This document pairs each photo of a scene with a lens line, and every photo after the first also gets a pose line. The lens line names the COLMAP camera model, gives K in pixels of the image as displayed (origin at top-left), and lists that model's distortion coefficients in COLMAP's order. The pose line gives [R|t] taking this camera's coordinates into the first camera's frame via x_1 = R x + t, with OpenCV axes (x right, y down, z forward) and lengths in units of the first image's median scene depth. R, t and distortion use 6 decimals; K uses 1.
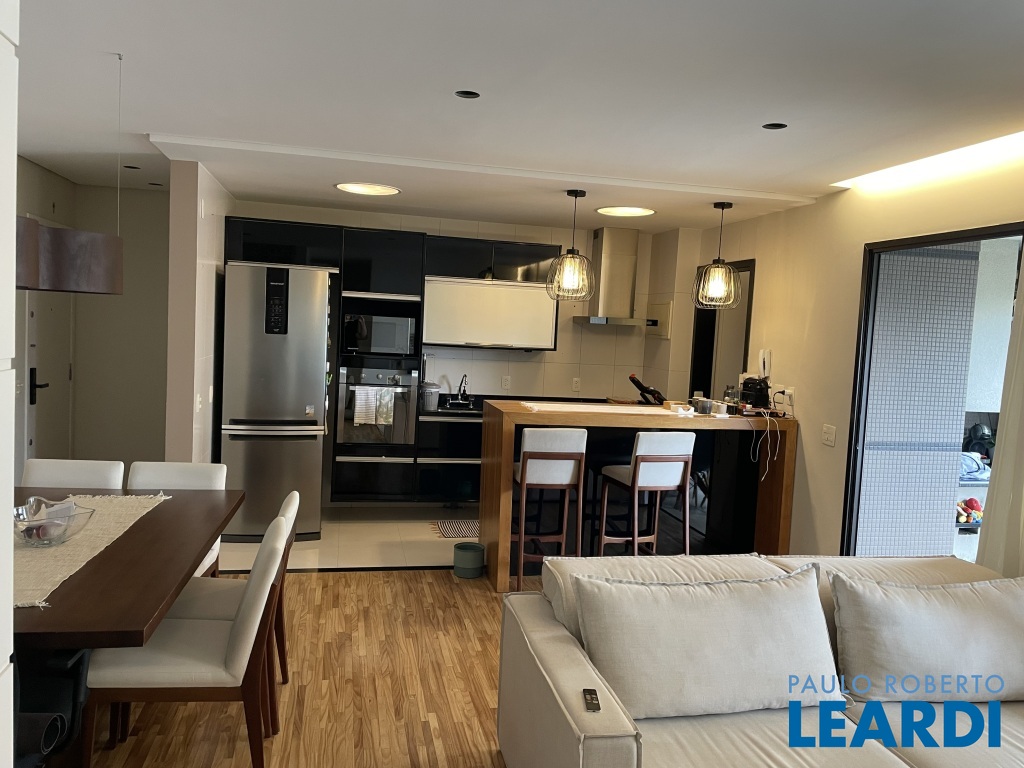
lens RADIAL K [[790.3, 0, 509.3], [0, 790.3, 381.7], [0, 0, 1]] dist [0.066904, -0.075719]
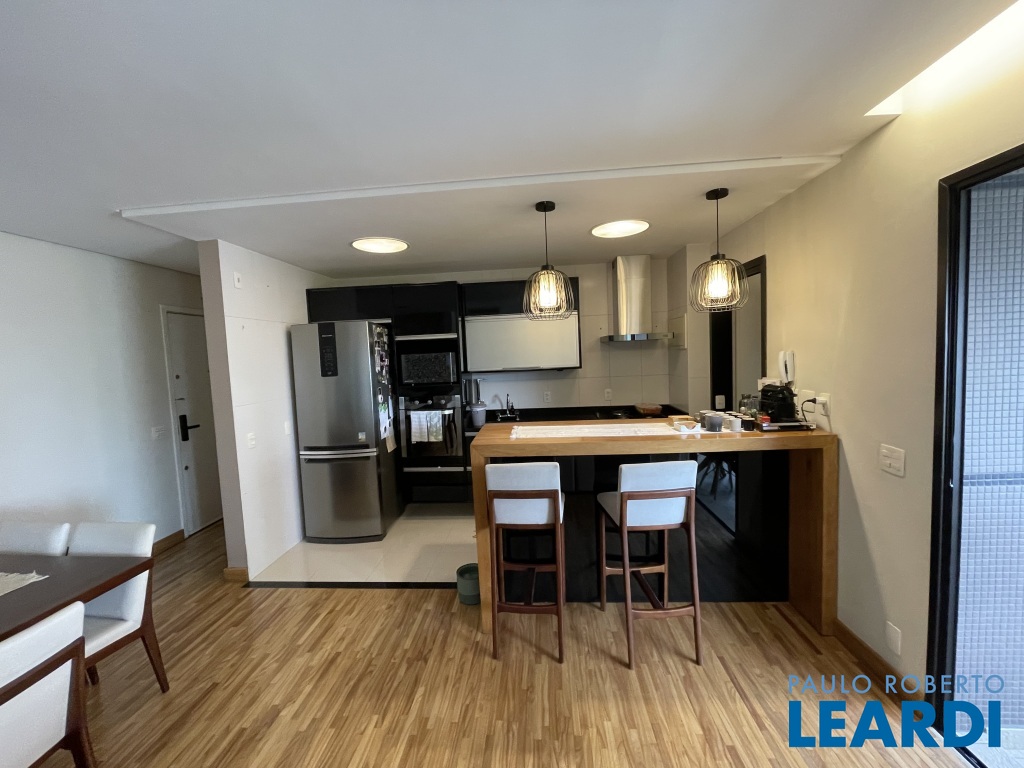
lens RADIAL K [[415.9, 0, 506.3], [0, 415.9, 382.8], [0, 0, 1]] dist [-0.006579, 0.001072]
pose [[0.954609, -0.074474, -0.288401, 0.168074], [0.073925, 0.997182, -0.012808, -0.023921], [0.288542, -0.009094, 0.957424, 0.507843]]
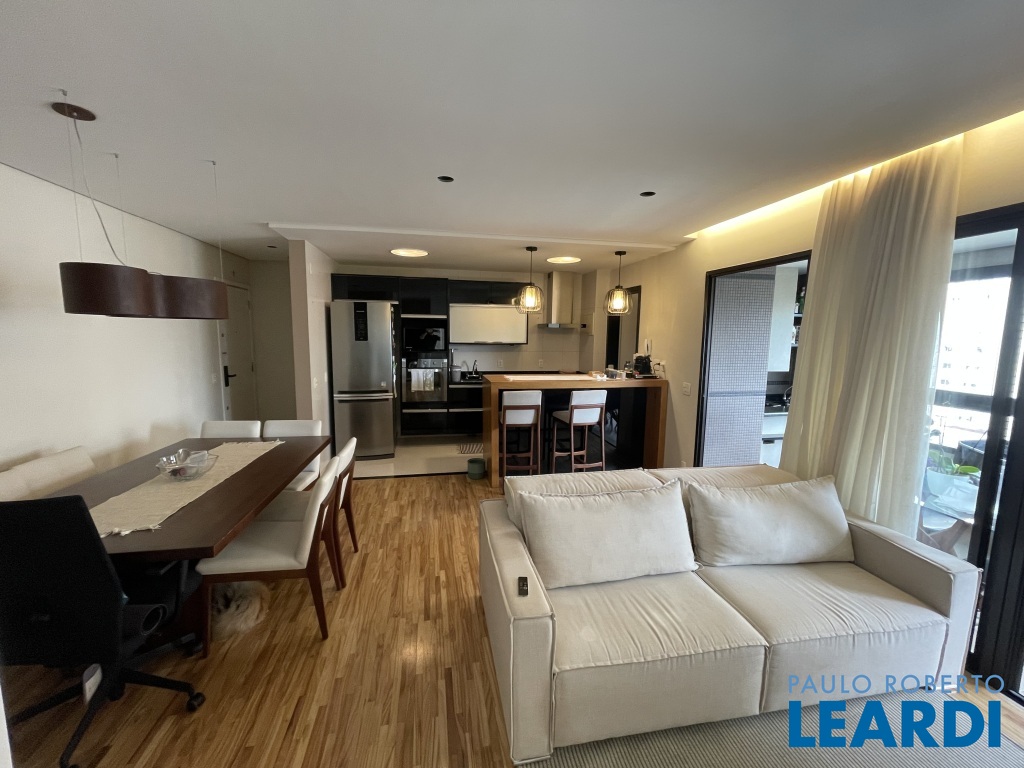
lens RADIAL K [[415.9, 0, 507.4], [0, 415.9, 383.3], [0, 0, 1]] dist [-0.006579, 0.001072]
pose [[0.999029, -0.035750, -0.025746, 0.046151], [0.037036, 0.997994, 0.051348, -0.002851], [0.023859, -0.052252, 0.998349, 0.115746]]
